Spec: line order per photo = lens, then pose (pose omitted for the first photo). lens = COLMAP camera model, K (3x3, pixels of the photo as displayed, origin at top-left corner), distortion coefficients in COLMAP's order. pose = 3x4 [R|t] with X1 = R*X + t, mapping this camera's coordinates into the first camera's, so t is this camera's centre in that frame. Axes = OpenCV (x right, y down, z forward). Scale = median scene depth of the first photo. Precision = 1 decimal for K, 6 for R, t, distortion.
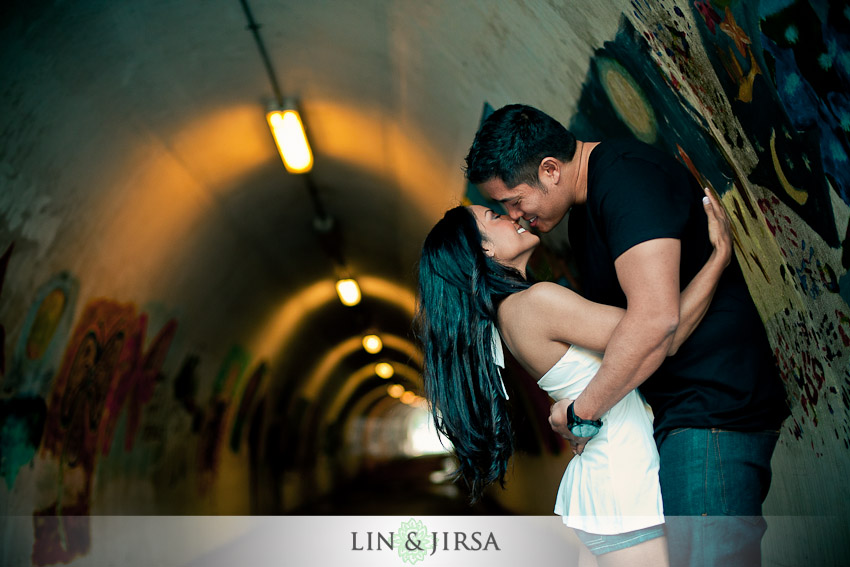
lens RADIAL K [[1197.7, 0, 425.0], [0, 1197.7, 283.5], [0, 0, 1]] dist [-0.107839, -0.006452]
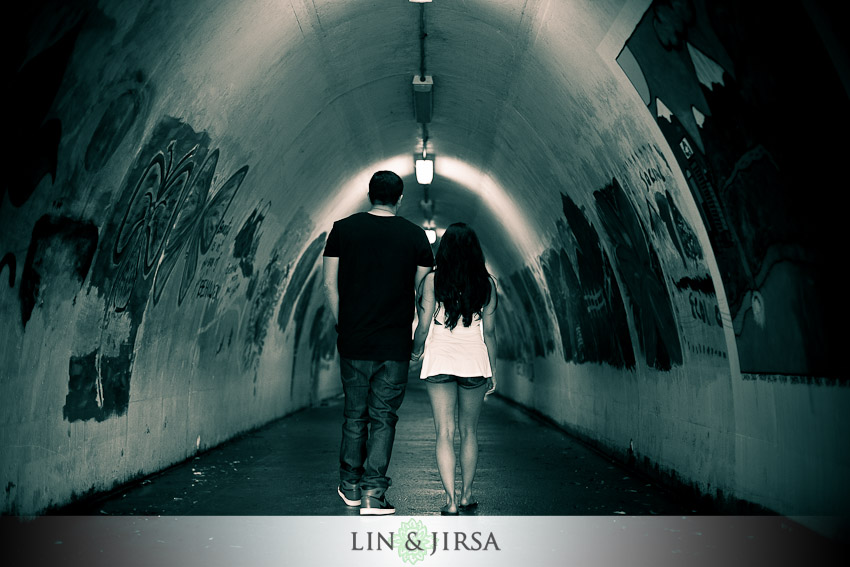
lens RADIAL K [[1197.7, 0, 425.0], [0, 1197.7, 283.5], [0, 0, 1]] dist [-0.107839, -0.006452]
pose [[0.991949, 0.124058, -0.025437, -0.053181], [-0.121726, 0.989439, 0.078698, 0.036365], [0.034931, -0.074968, 0.996574, 0.135314]]
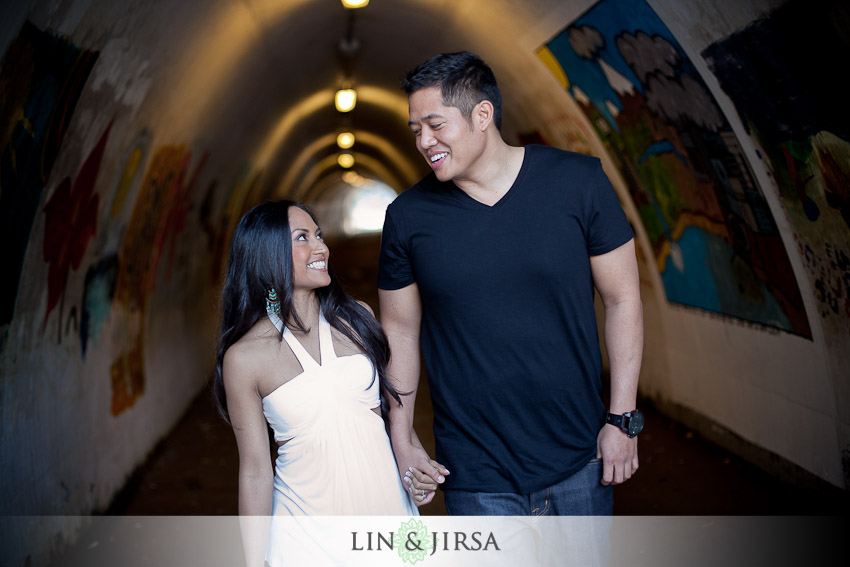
lens RADIAL K [[1197.7, 0, 425.0], [0, 1197.7, 283.5], [0, 0, 1]] dist [-0.107839, -0.006452]
pose [[0.998320, -0.006660, 0.057550, -0.102336], [-0.004232, 0.982331, 0.187106, -0.052631], [-0.057780, -0.187035, 0.980652, 0.008205]]
